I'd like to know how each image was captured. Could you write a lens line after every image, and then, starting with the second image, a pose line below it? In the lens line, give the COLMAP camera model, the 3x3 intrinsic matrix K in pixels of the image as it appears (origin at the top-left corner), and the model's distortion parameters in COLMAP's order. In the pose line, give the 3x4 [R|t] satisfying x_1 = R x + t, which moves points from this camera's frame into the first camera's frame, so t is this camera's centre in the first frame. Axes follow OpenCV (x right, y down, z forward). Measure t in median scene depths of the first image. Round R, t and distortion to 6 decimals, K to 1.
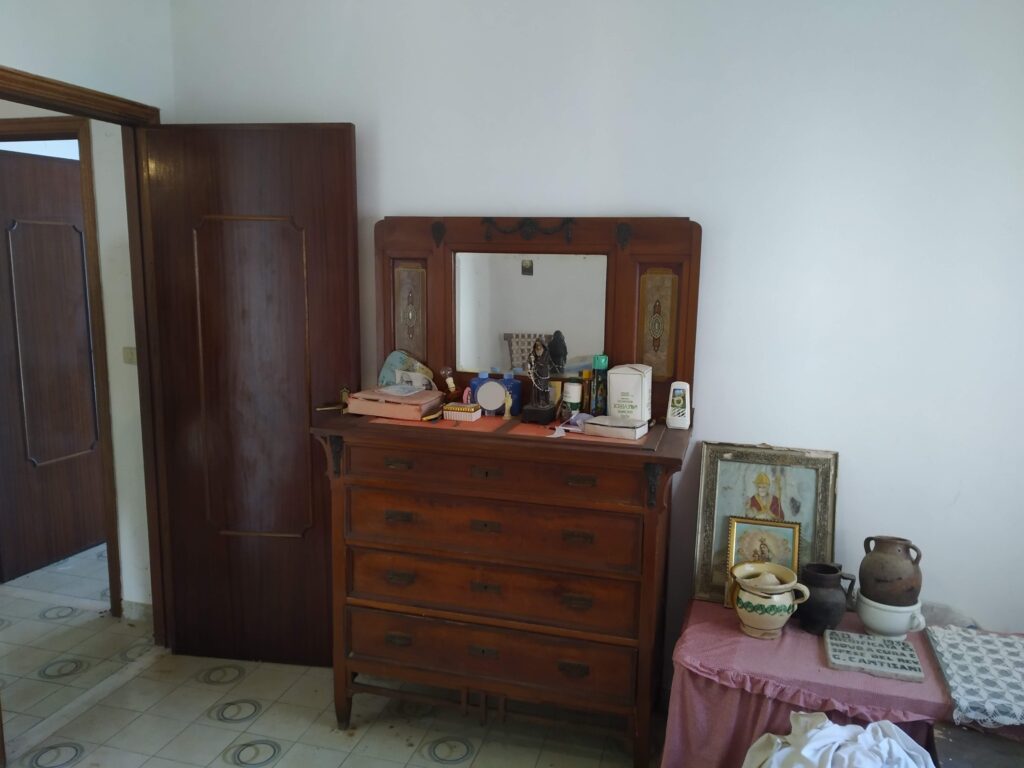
lens RADIAL K [[796.8, 0, 493.5], [0, 796.8, 387.5], [0, 0, 1]] dist [0.045768, -0.065901]
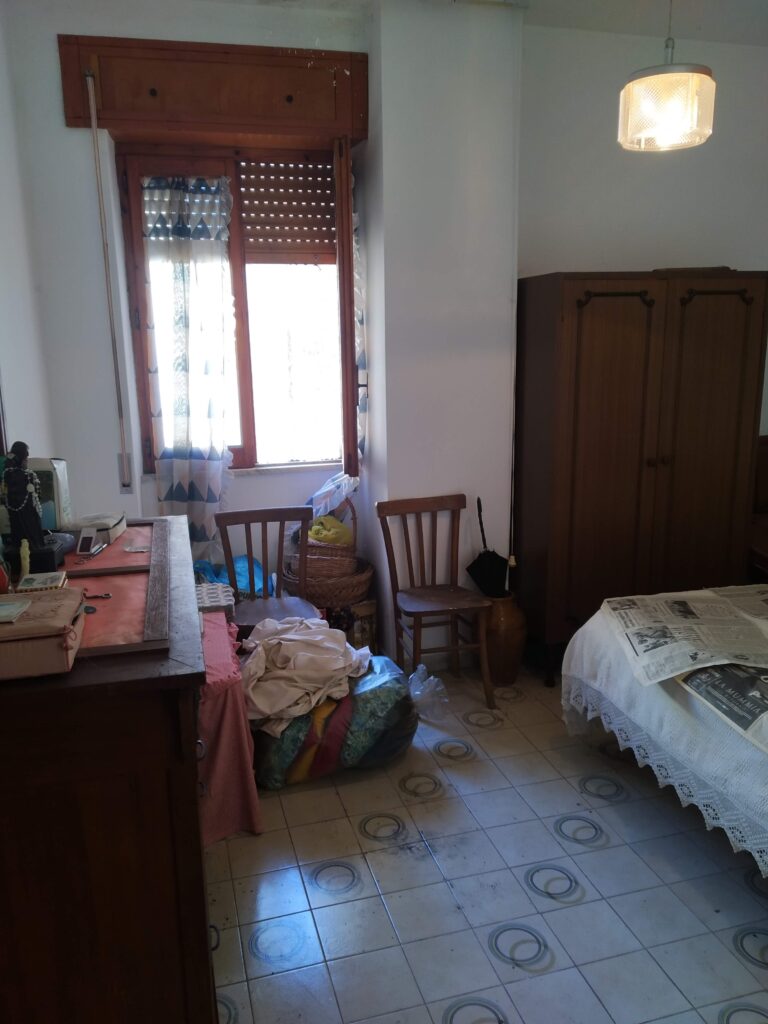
lens RADIAL K [[796.8, 0, 368.5], [0, 796.8, 518.8], [0, 0, 1]] dist [0.045768, -0.065901]
pose [[-0.537449, -0.186112, 0.822503, -0.734809], [0.140231, 0.942039, 0.304792, -0.186710], [-0.831555, 0.279150, -0.480199, 1.297941]]
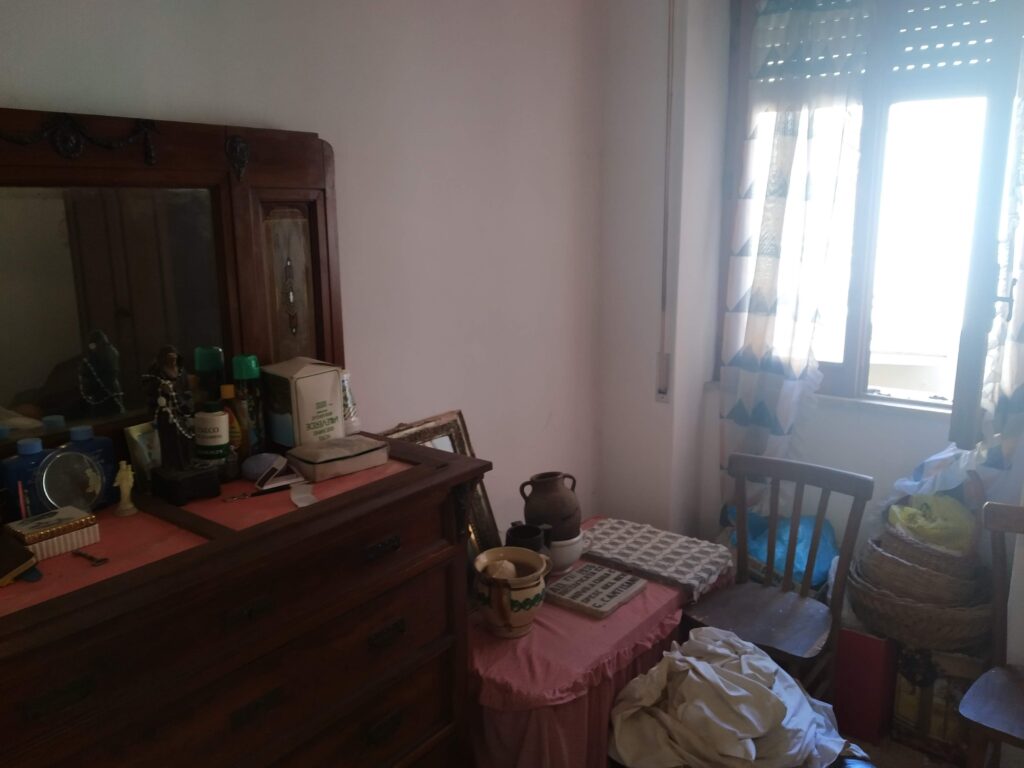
lens RADIAL K [[796.8, 0, 517.6], [0, 796.8, 380.0], [0, 0, 1]] dist [0.045768, -0.065901]
pose [[0.321205, -0.211721, 0.923039, -0.434300], [0.155573, 0.973243, 0.169099, -0.109850], [-0.934144, 0.089285, 0.345549, 0.708615]]
